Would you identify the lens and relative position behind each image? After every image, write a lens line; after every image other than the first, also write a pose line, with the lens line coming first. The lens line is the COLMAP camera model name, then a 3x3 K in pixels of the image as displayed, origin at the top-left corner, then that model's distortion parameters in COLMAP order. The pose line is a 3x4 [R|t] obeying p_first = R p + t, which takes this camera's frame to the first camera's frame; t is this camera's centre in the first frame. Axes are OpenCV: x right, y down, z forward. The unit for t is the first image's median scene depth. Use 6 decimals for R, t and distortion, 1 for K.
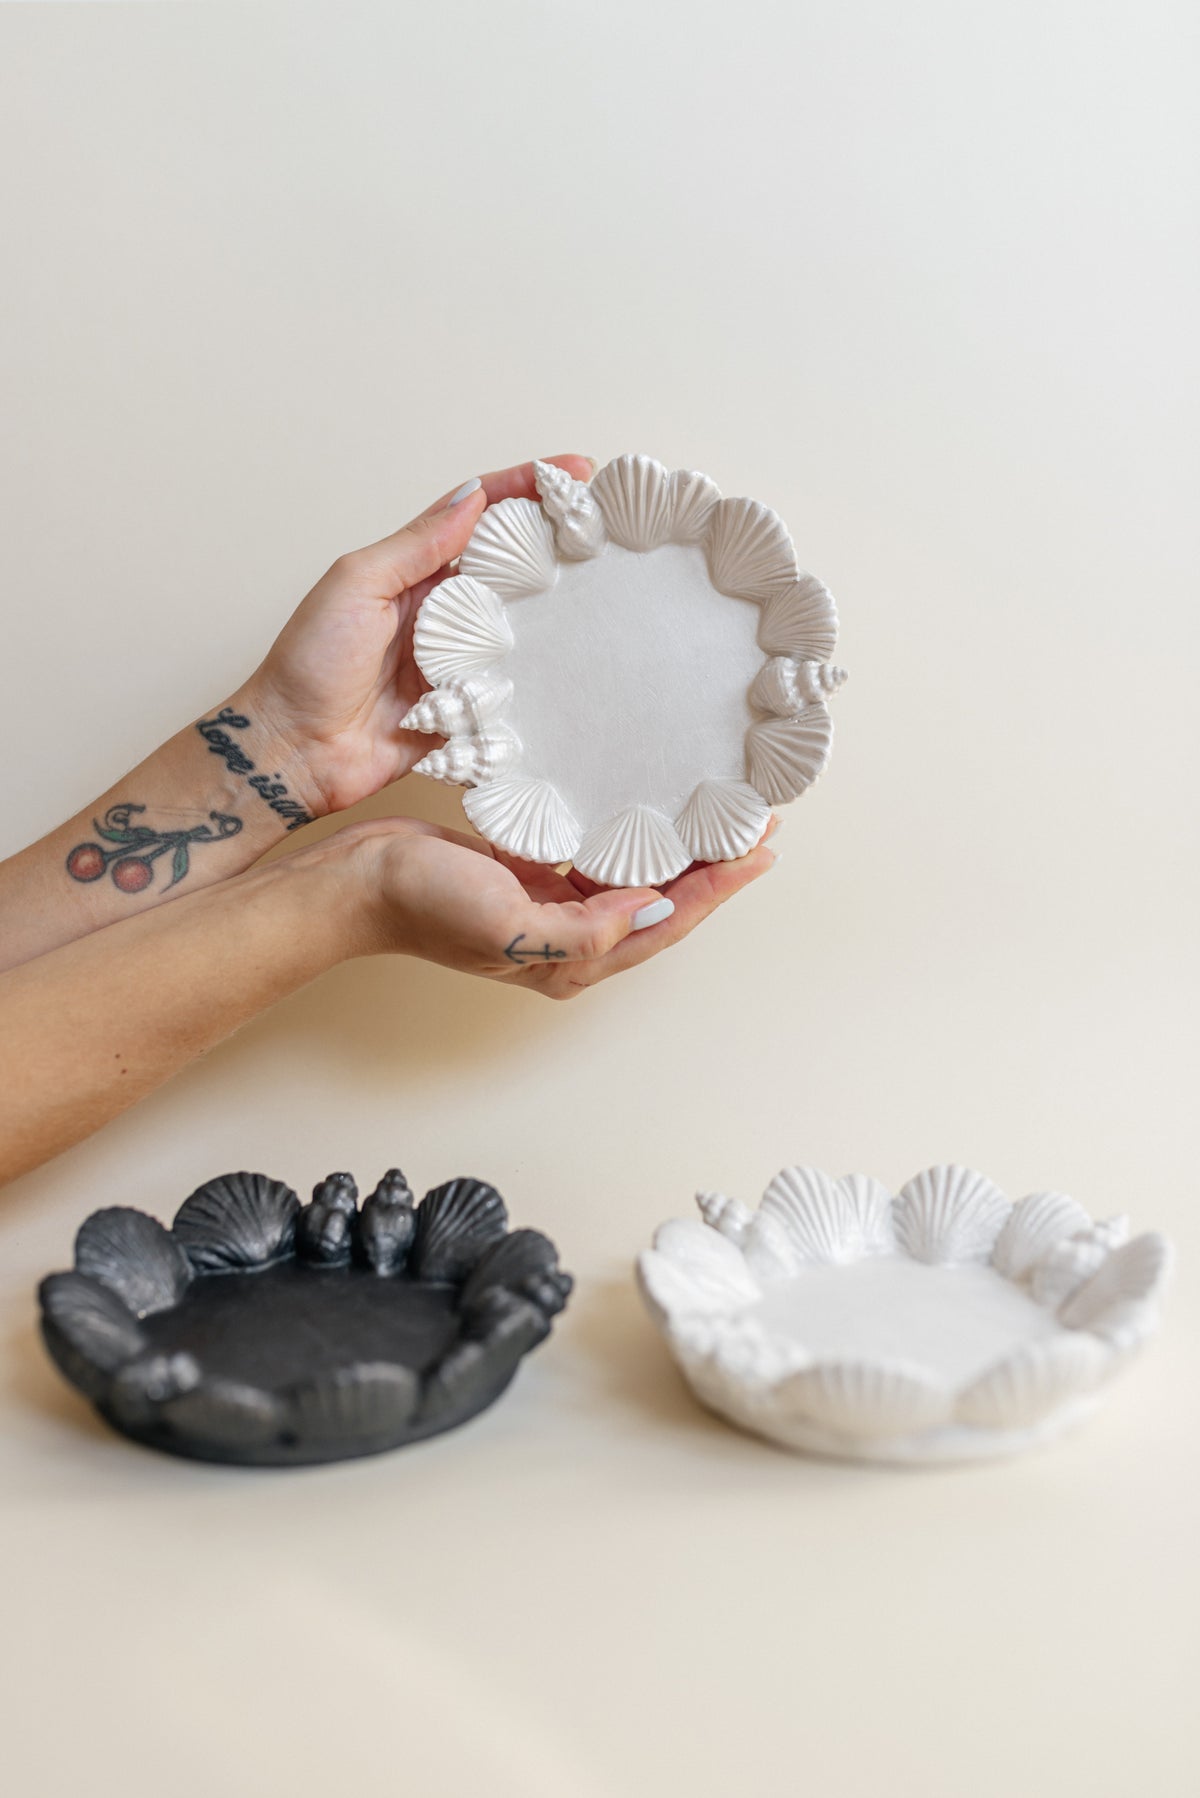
lens RADIAL K [[1915.6, 0, 590.9], [0, 1915.6, 910.7], [0, 0, 1]] dist [-0.060778, 0.000000]
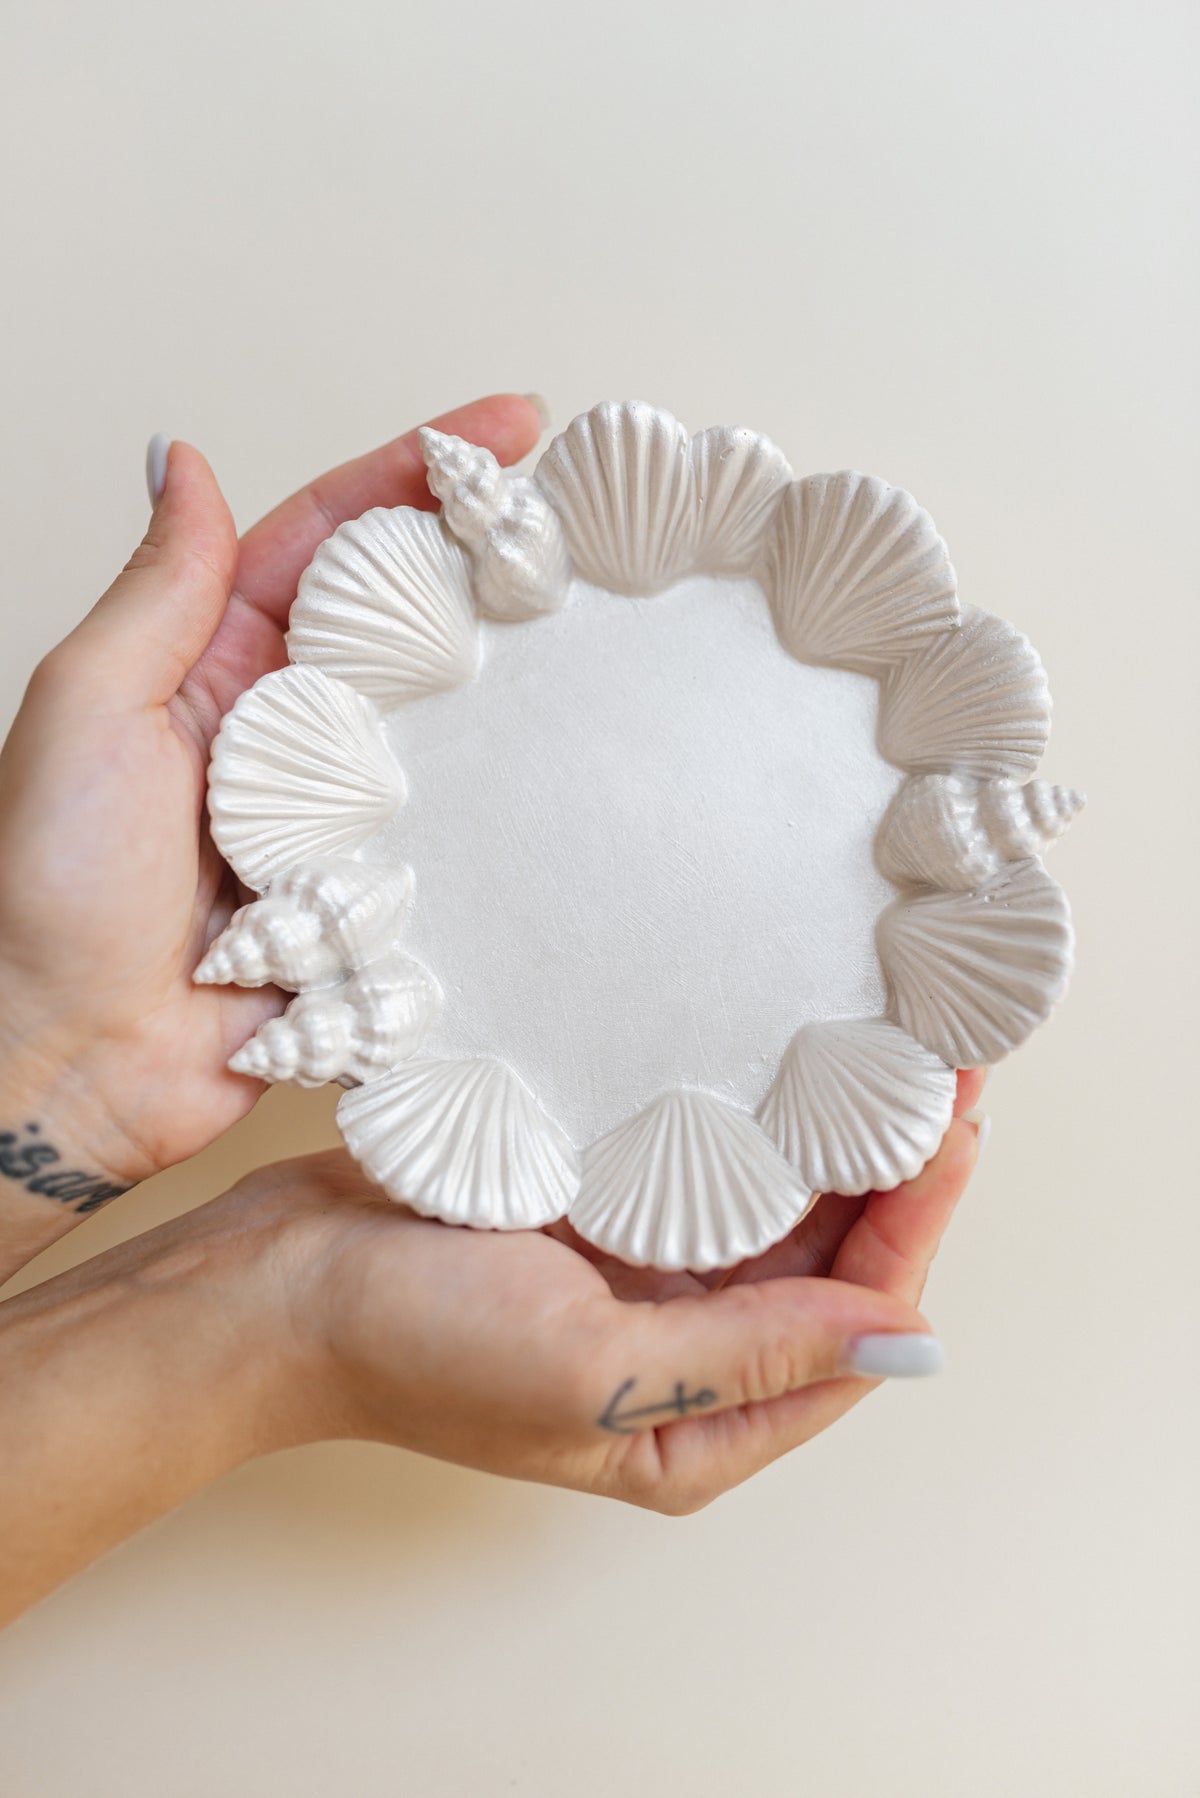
lens RADIAL K [[1915.6, 0, 603.5], [0, 1915.6, 894.2], [0, 0, 1]] dist [-0.060778, 0.000000]
pose [[0.988770, -0.088860, 0.120154, -0.053620], [0.097427, 0.992958, -0.067399, -0.075275], [-0.113319, 0.078348, 0.990465, 0.504052]]
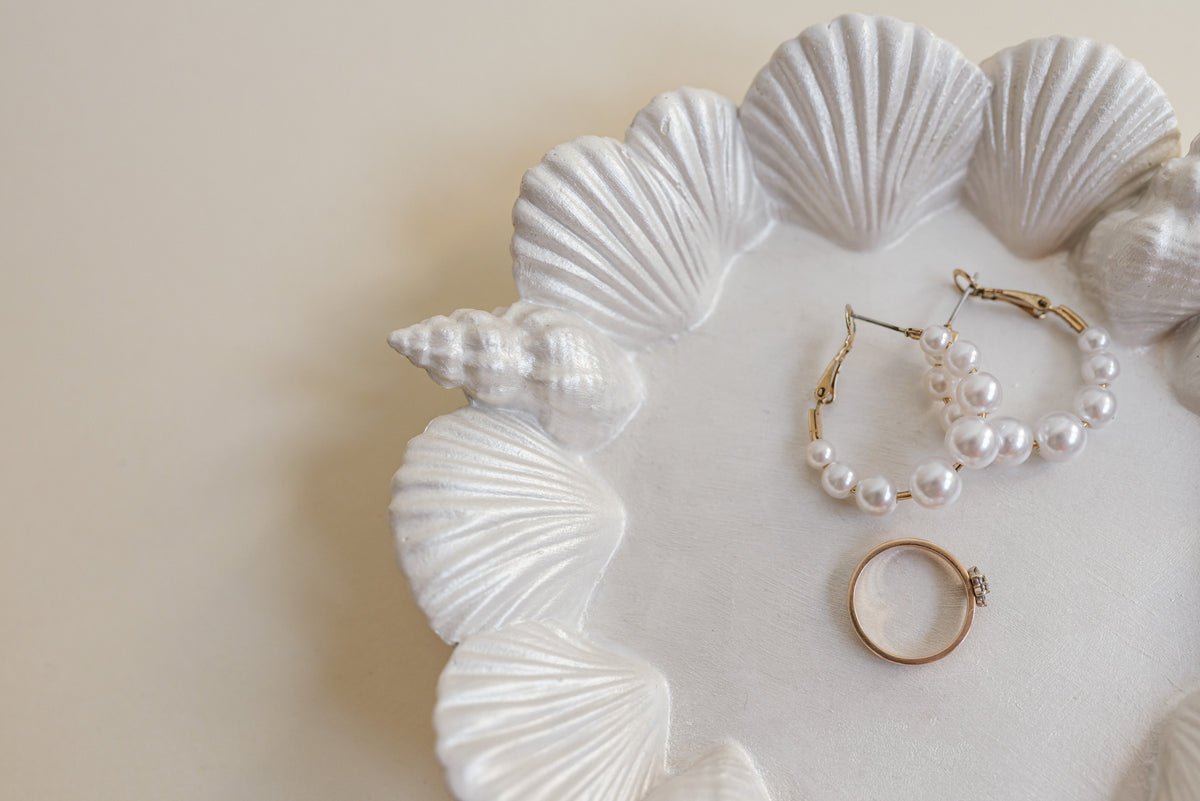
lens RADIAL K [[1278.5, 0, 599.6], [0, 1278.5, 395.5], [0, 0, 1]] dist [-0.060778, 0.000000]
pose [[0.675346, -0.705045, 0.216378, -0.069282], [0.733825, 0.613152, -0.292481, -0.107866], [0.073539, 0.356309, 0.931470, 0.735402]]
